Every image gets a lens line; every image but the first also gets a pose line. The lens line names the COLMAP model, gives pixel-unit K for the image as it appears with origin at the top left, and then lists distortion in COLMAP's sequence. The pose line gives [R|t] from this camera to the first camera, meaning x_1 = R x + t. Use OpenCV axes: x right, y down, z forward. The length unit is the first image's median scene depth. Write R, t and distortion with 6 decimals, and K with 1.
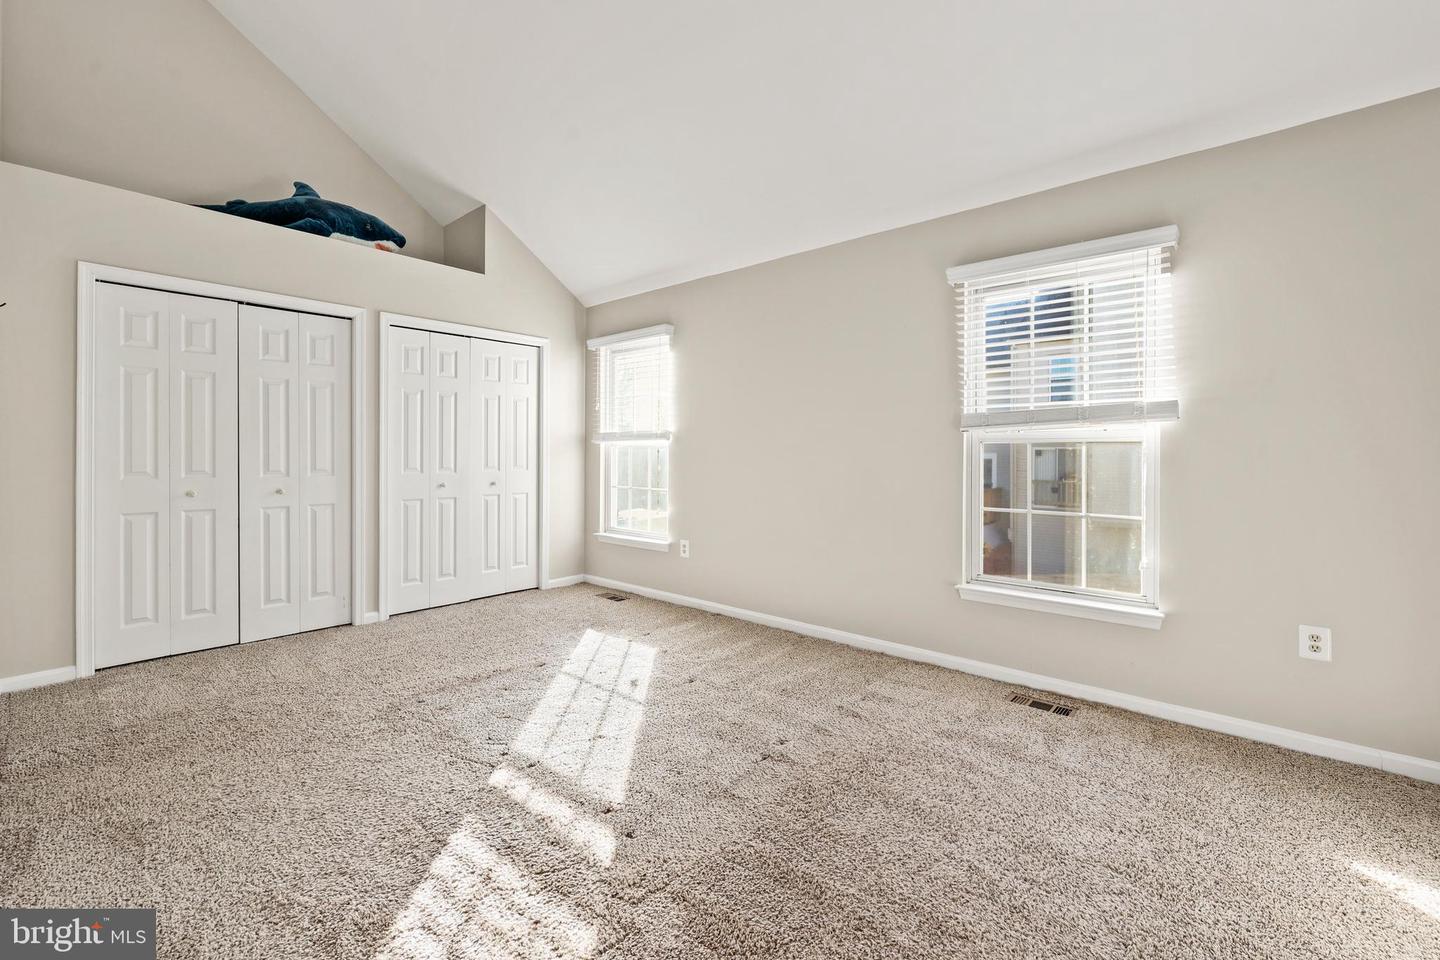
lens RADIAL K [[605.1, 0, 747.1], [0, 605.1, 456.5], [0, 0, 1]] dist [0.000682, 0.000135]
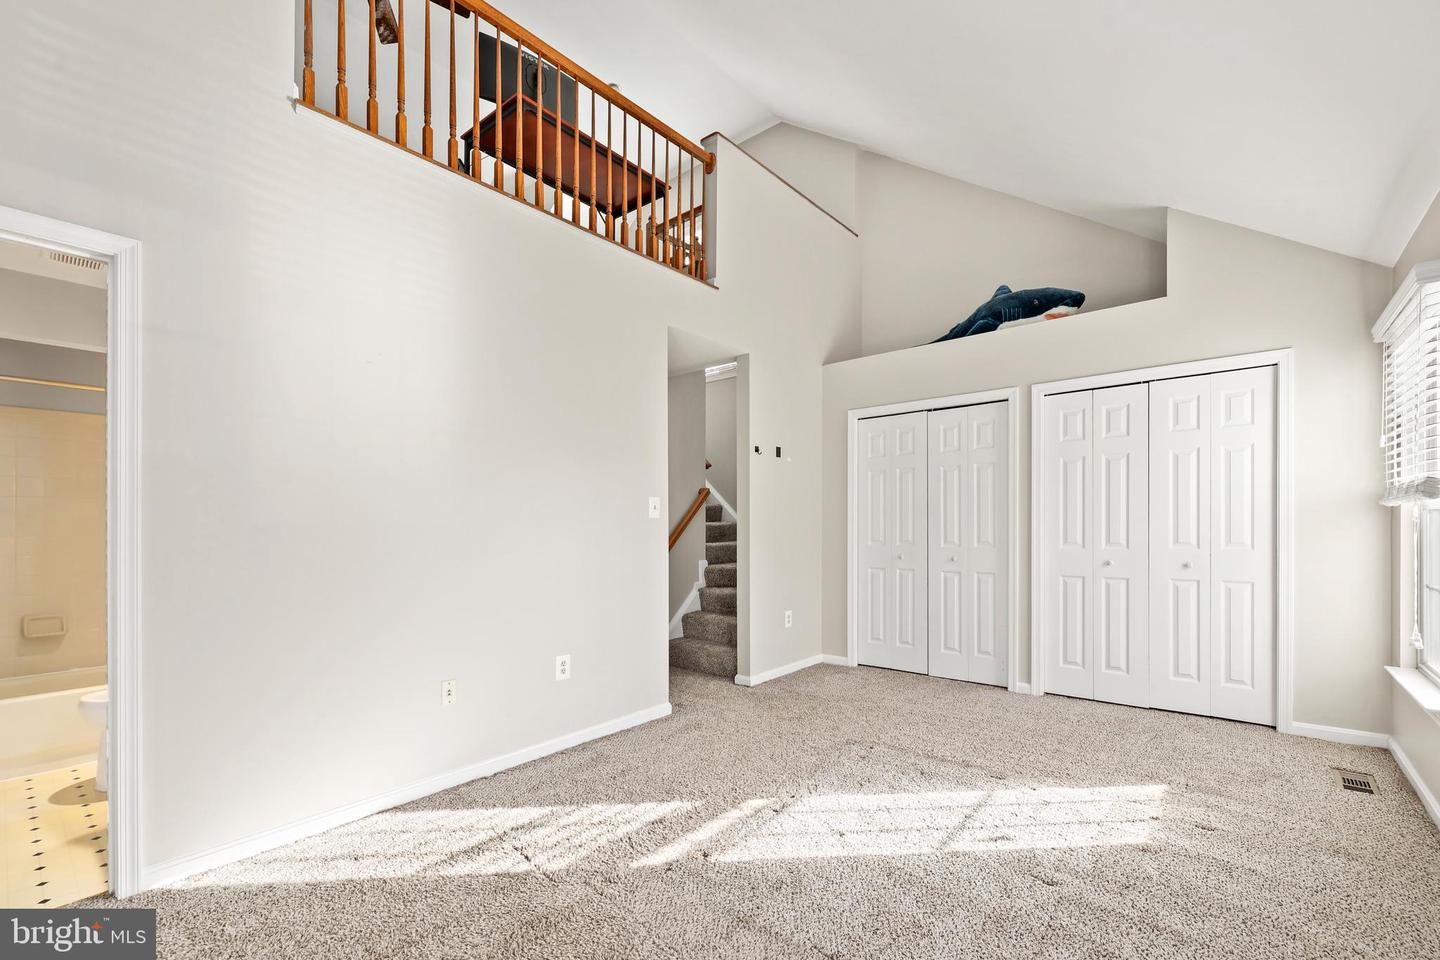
lens RADIAL K [[617.0, 0, 721.6], [0, 617.0, 530.7], [0, 0, 1]] dist [0.000499, 0.000253]
pose [[-0.006620, 0.001036, -0.999978, 0.420111], [0.002769, 0.999996, 0.001017, -0.001236], [0.999974, -0.002762, -0.006623, 0.496550]]
